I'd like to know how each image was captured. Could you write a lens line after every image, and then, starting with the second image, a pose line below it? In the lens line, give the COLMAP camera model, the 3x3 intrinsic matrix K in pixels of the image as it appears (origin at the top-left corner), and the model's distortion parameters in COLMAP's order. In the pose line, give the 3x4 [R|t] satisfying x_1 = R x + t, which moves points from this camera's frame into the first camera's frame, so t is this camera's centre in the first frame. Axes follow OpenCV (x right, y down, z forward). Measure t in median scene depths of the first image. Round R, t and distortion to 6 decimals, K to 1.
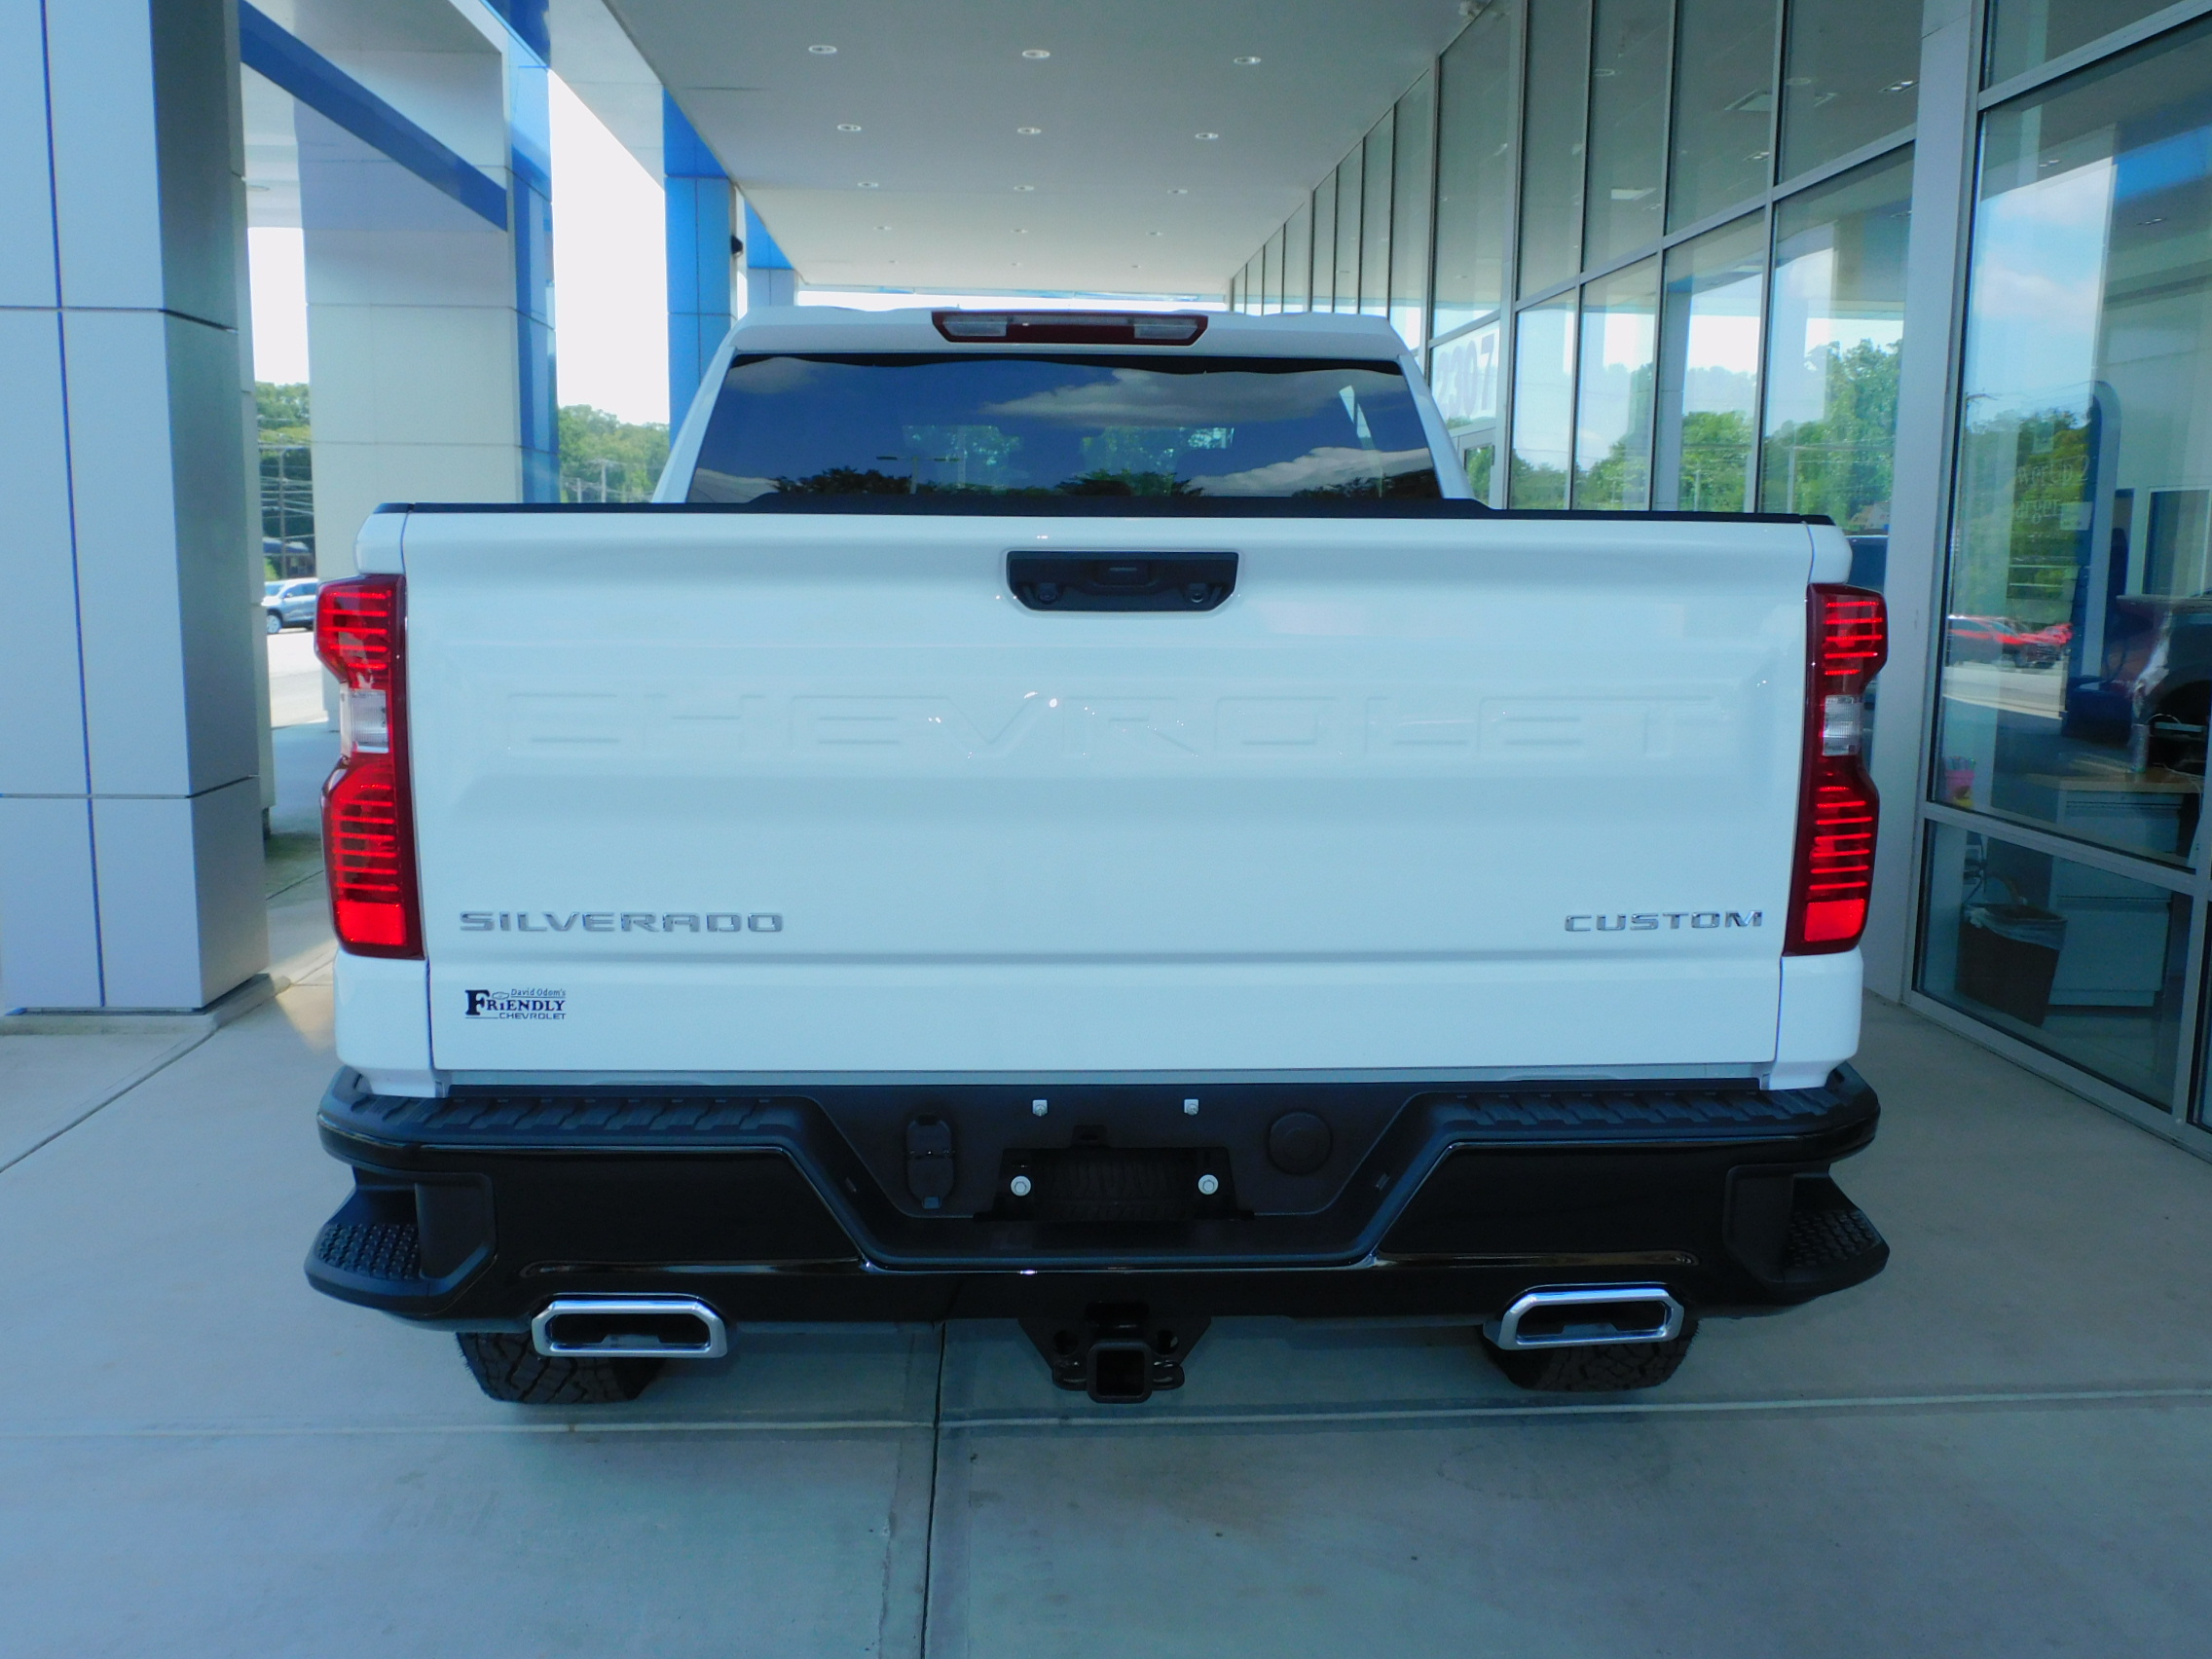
lens RADIAL K [[1903.2, 0, 1098.8], [0, 1903.2, 832.4], [0, 0, 1]] dist [-0.002634, -0.026821]
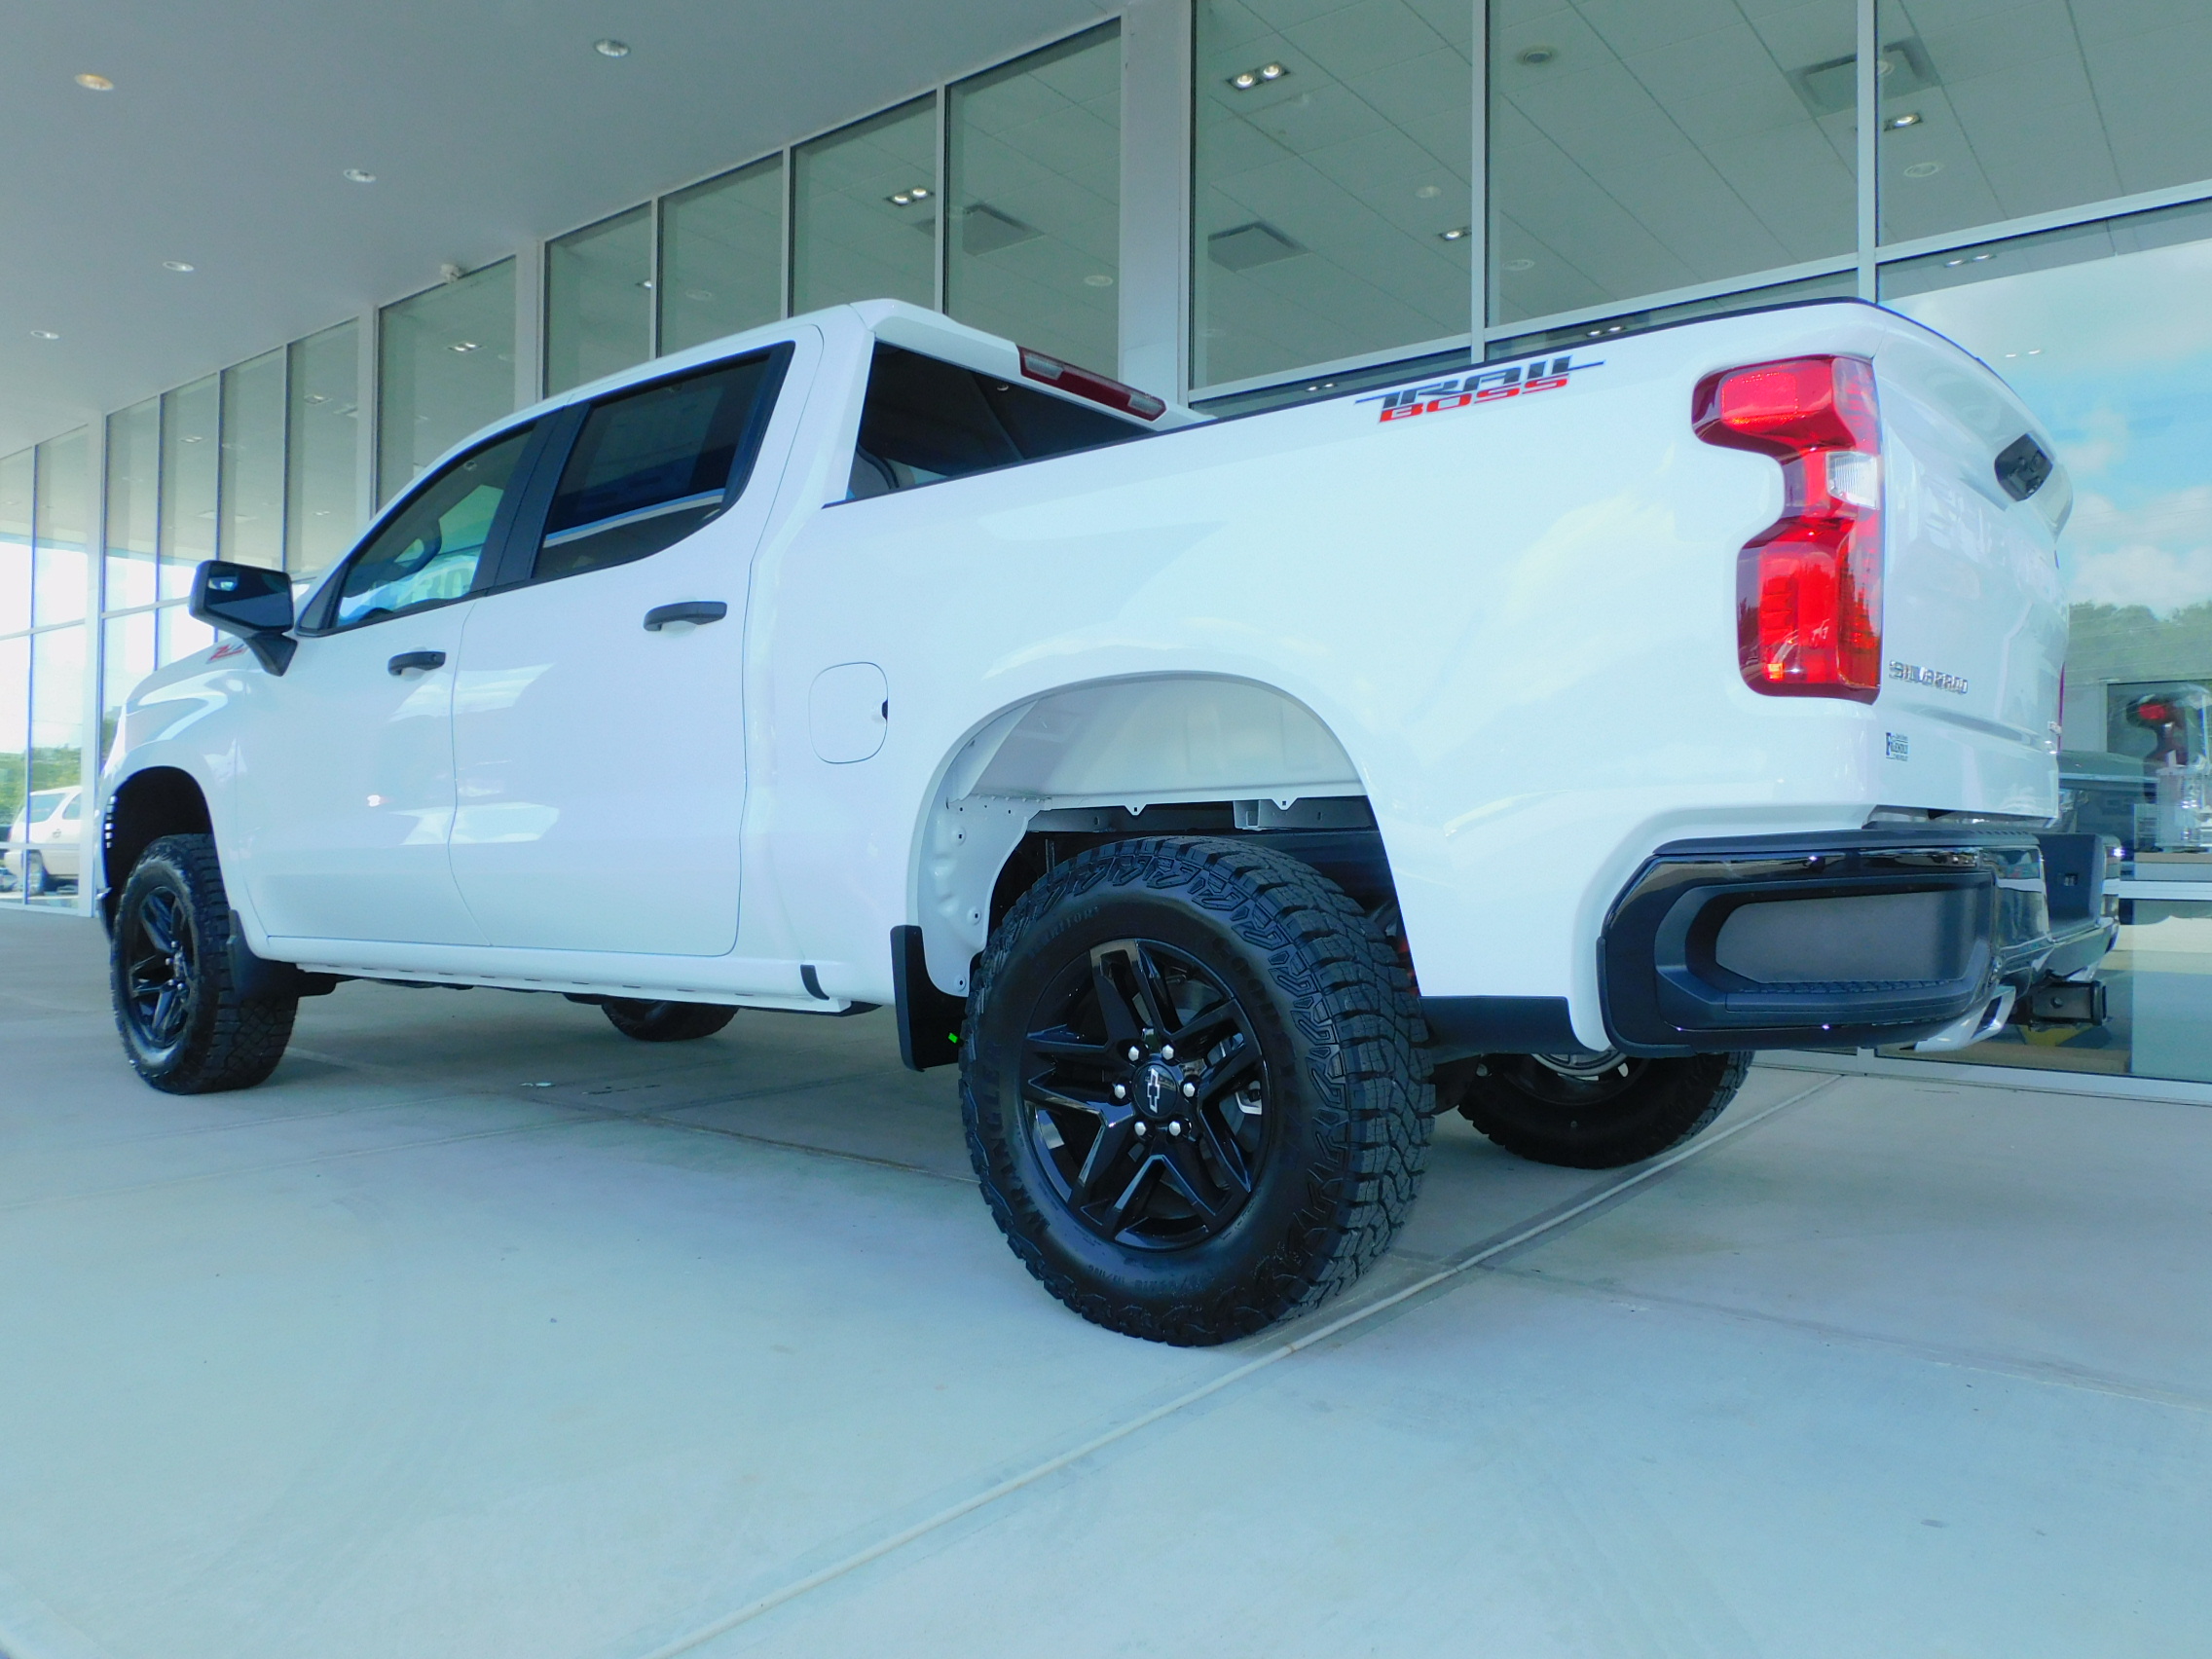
lens RADIAL K [[1563.8, 0, 1101.4], [0, 1563.8, 834.2], [0, 0, 1]] dist [-0.006415, -0.004502]
pose [[0.657292, -0.000023, 0.753636, -0.895546], [0.136987, 0.983345, -0.119445, 0.144593], [-0.741081, 0.181749, 0.646348, 0.527631]]
